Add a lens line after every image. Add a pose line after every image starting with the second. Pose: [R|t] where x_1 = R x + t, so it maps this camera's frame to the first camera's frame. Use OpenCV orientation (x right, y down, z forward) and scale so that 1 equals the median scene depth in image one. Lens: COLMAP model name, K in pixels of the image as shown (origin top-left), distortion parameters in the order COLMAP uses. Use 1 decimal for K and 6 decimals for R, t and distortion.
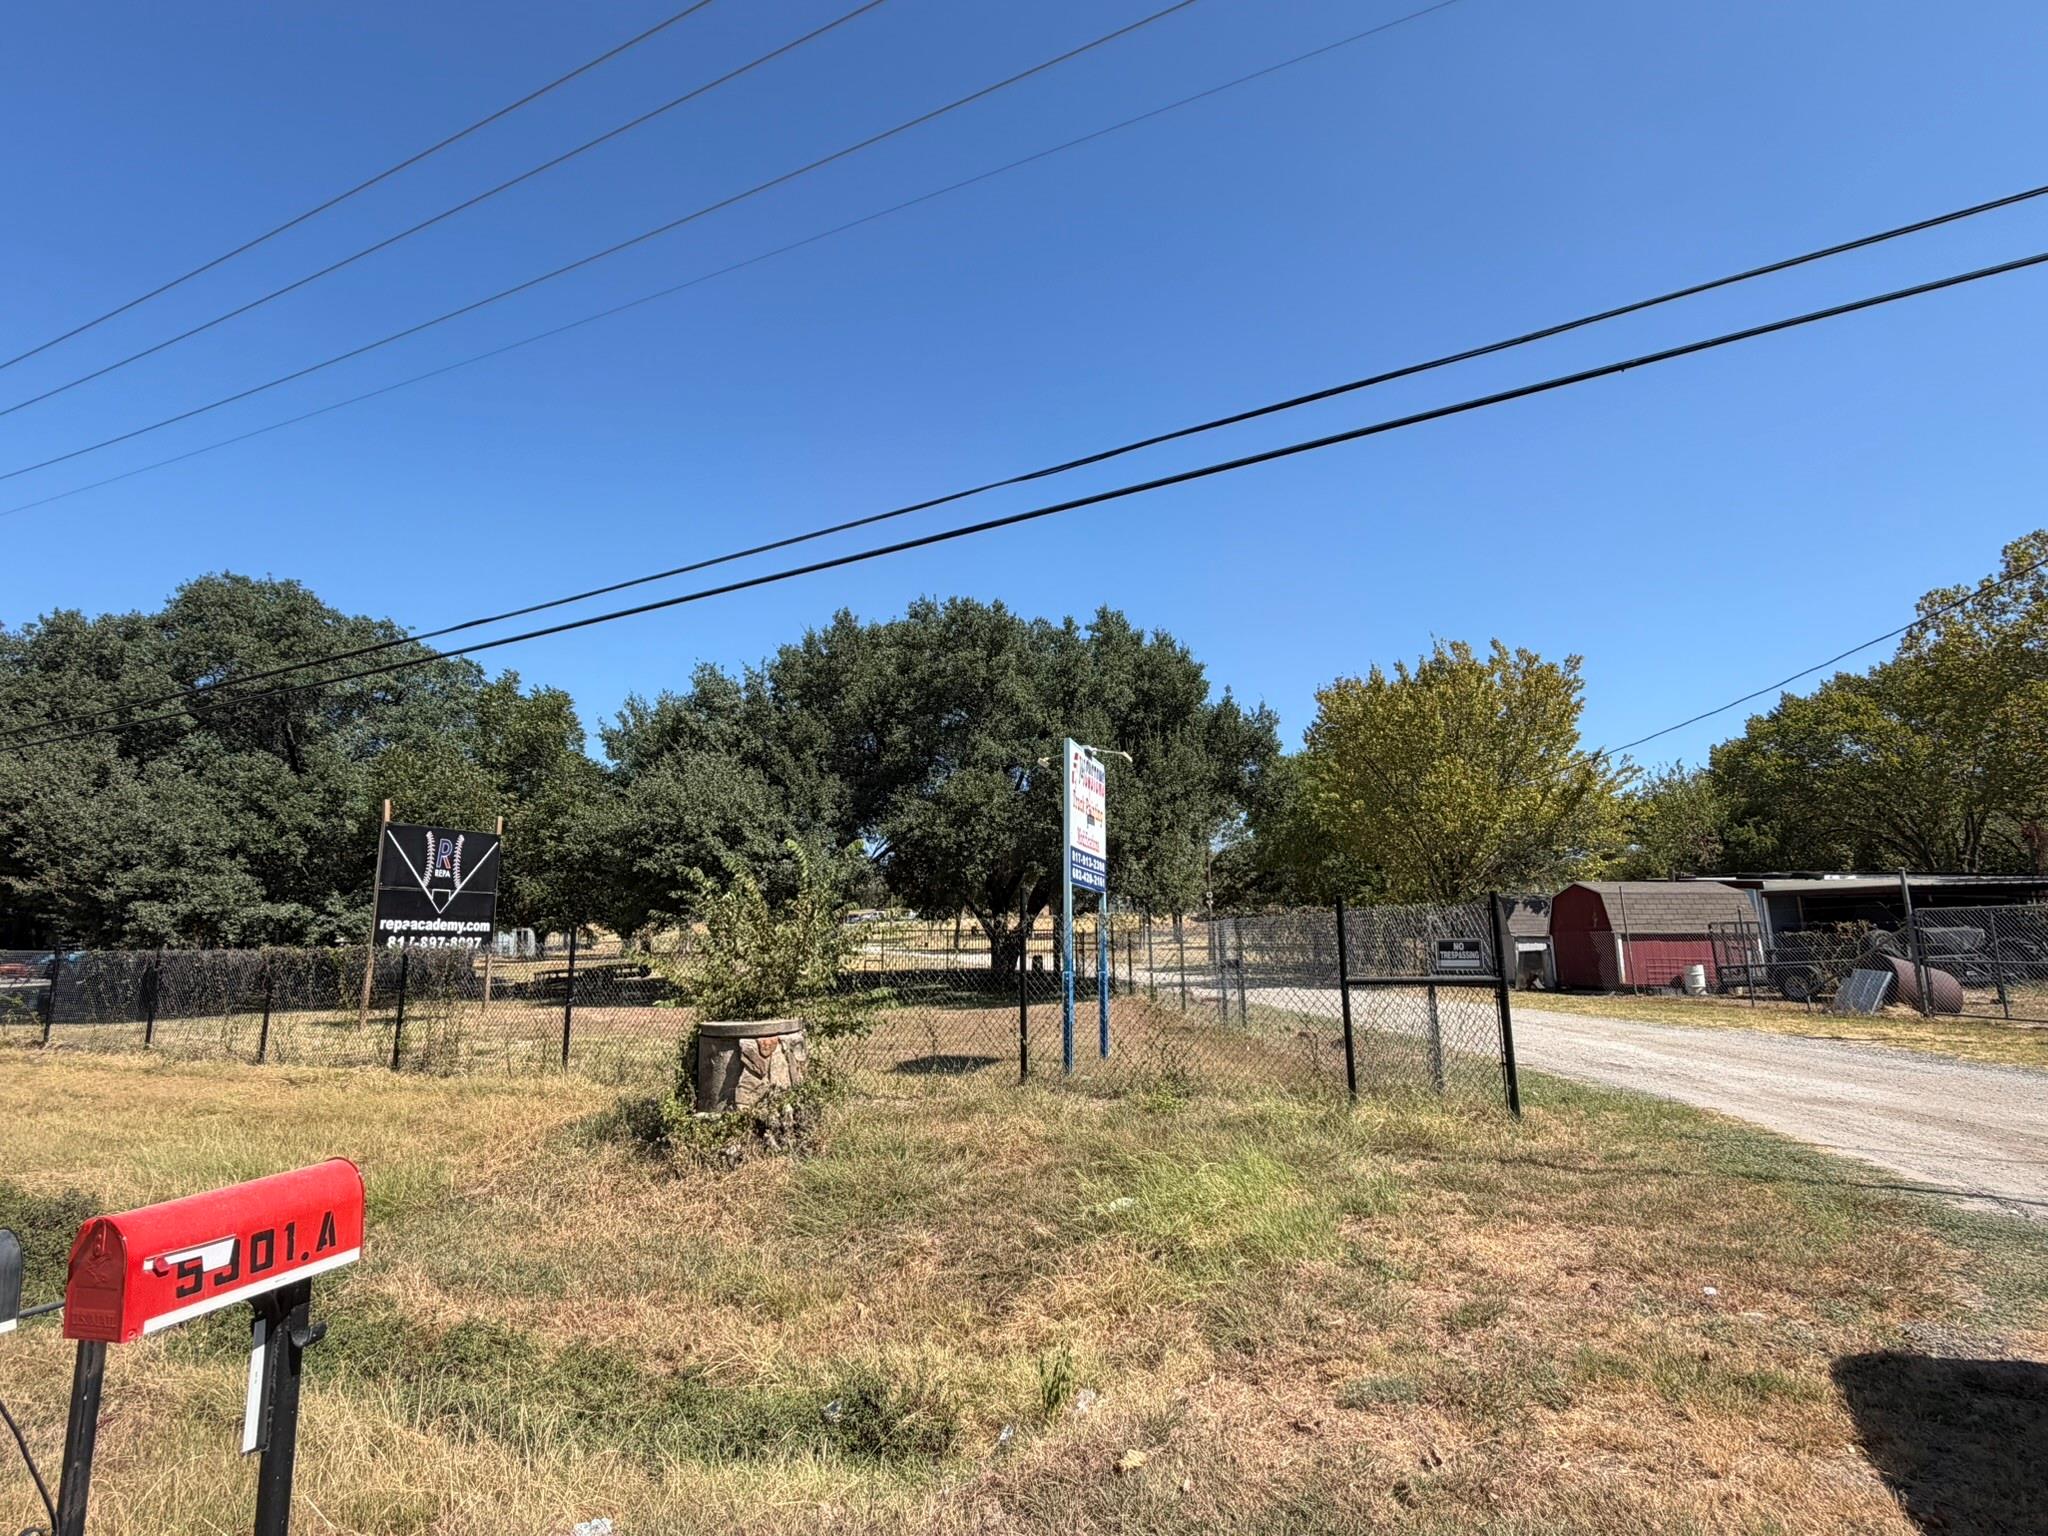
lens RADIAL K [[1022.9, 0, 1024.0], [0, 1022.9, 768.0], [0, 0, 1]] dist [0.002487, 0.000344]
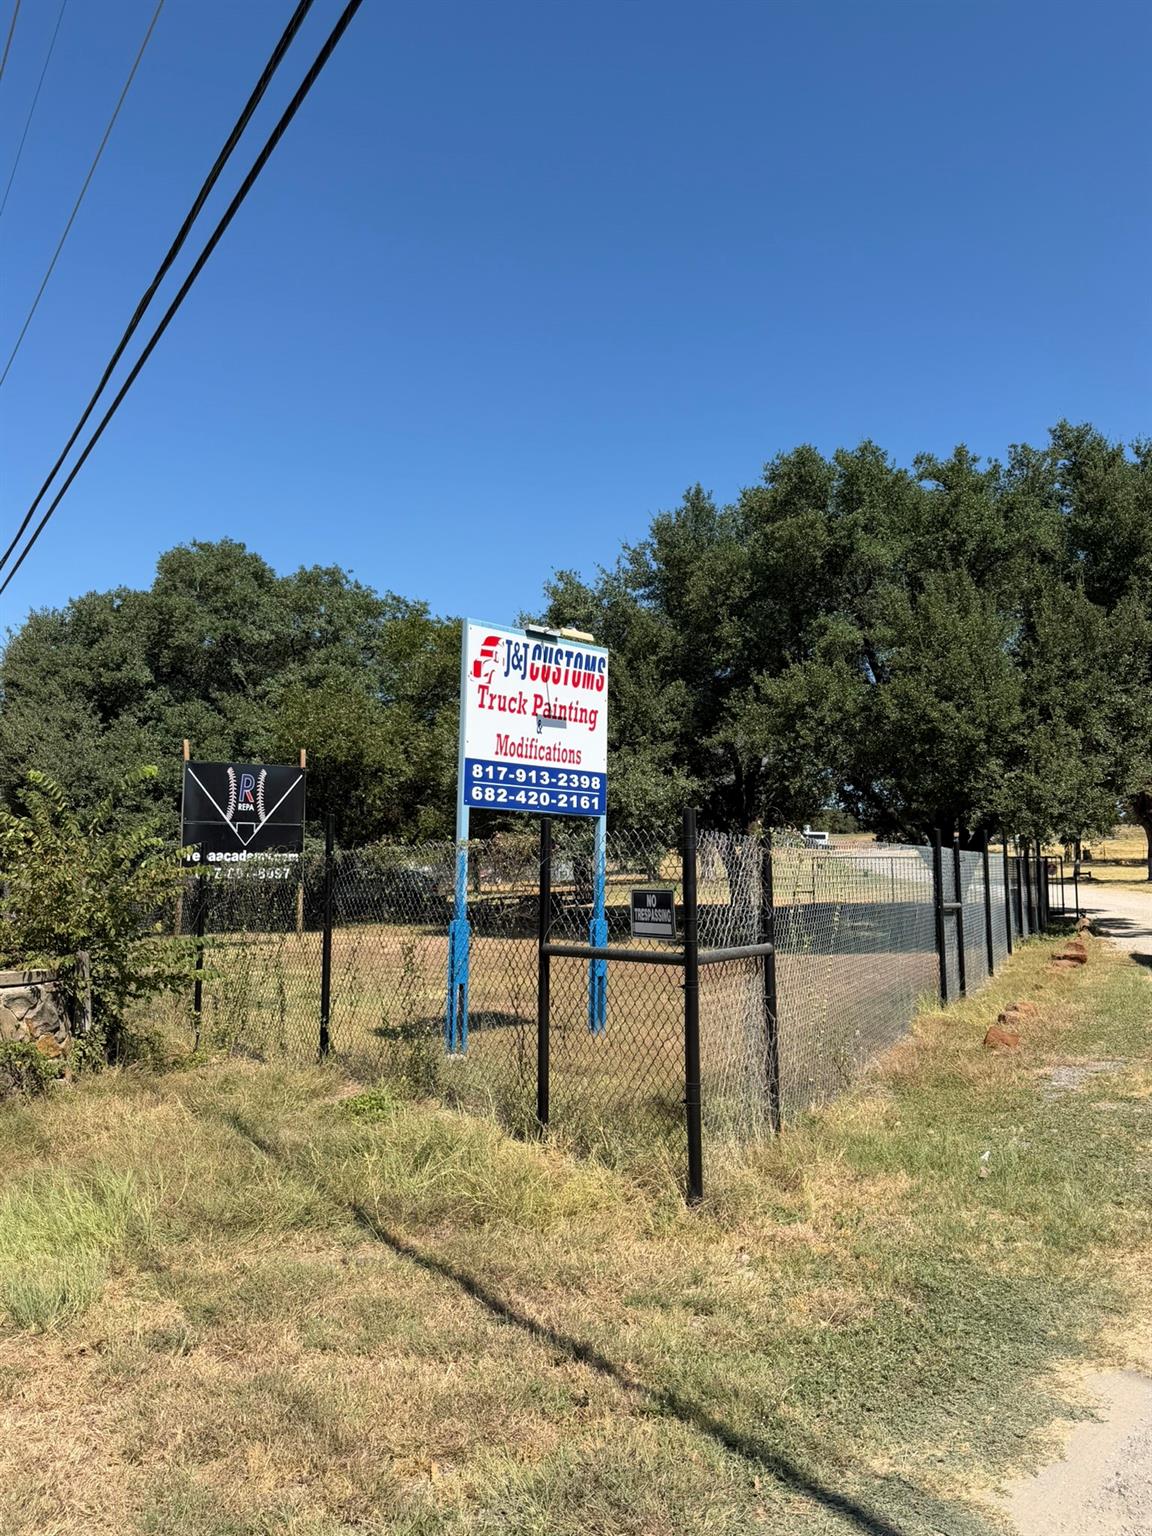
lens RADIAL K [[1114.9, 0, 586.6], [0, 1114.9, 775.0], [0, 0, 1]] dist [0.176582, -0.377617]
pose [[0.873375, -0.038720, -0.485507, 0.235651], [0.081349, 0.994429, 0.067030, 0.017420], [0.480207, -0.098037, 0.871659, 0.135866]]
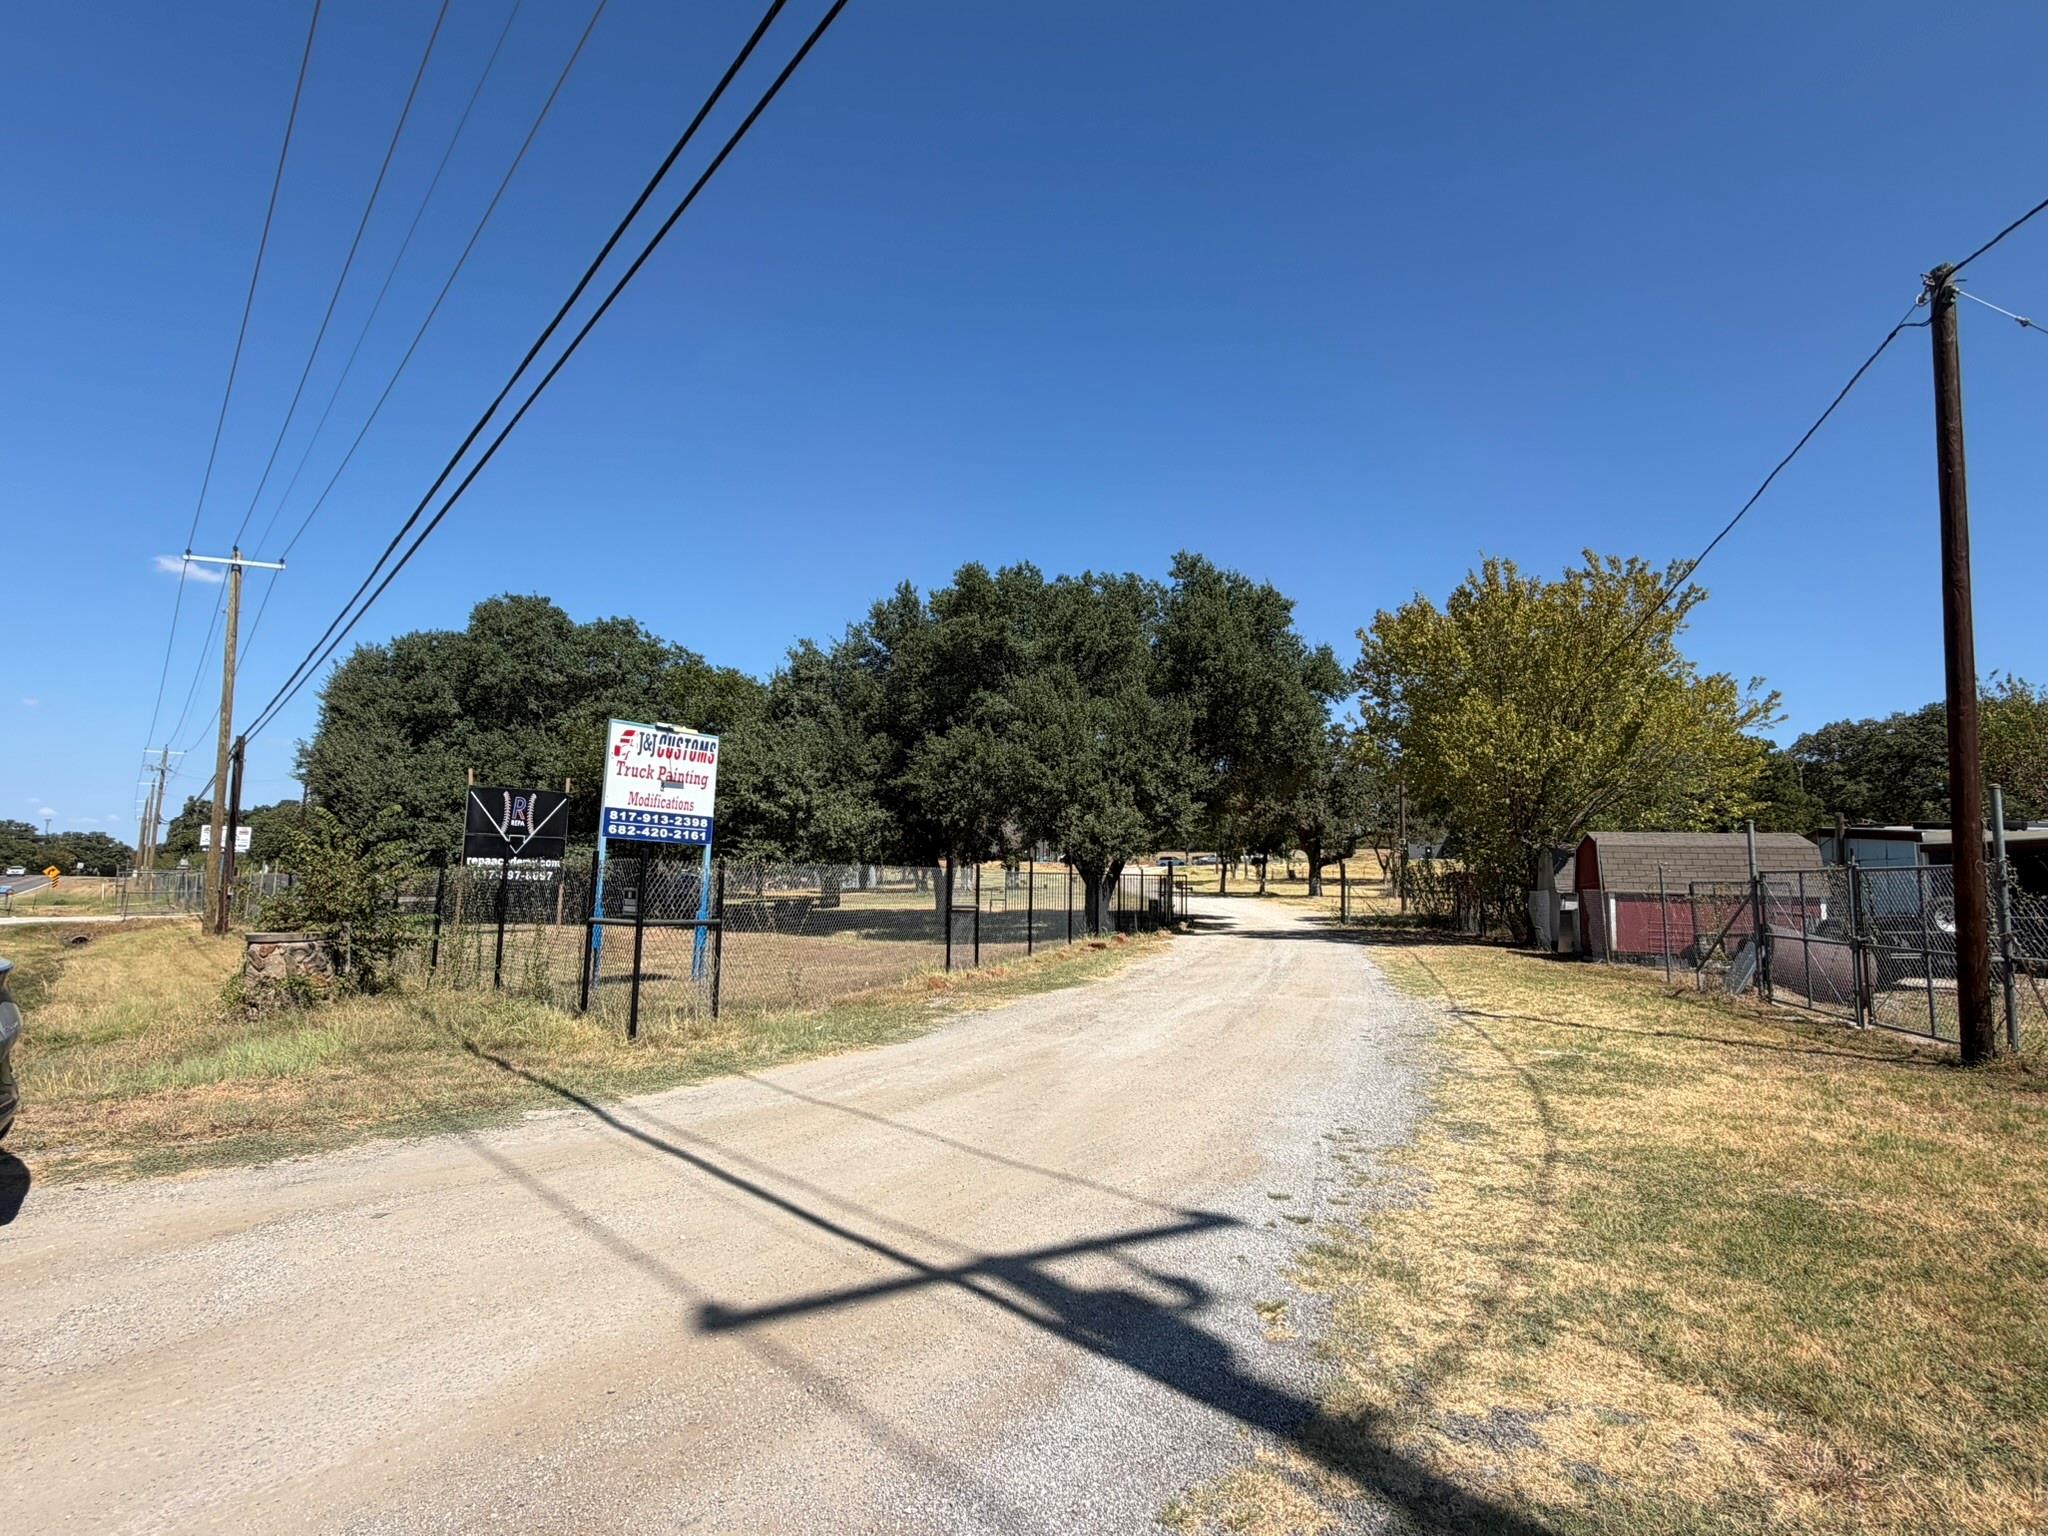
lens RADIAL K [[1022.9, 0, 1024.0], [0, 1022.9, 768.0], [0, 0, 1]] dist [0.002487, 0.000344]
pose [[0.925077, -0.019194, -0.379294, 0.435027], [0.040730, 0.997976, 0.048836, -0.004928], [0.377589, -0.060625, 0.923987, 0.022949]]
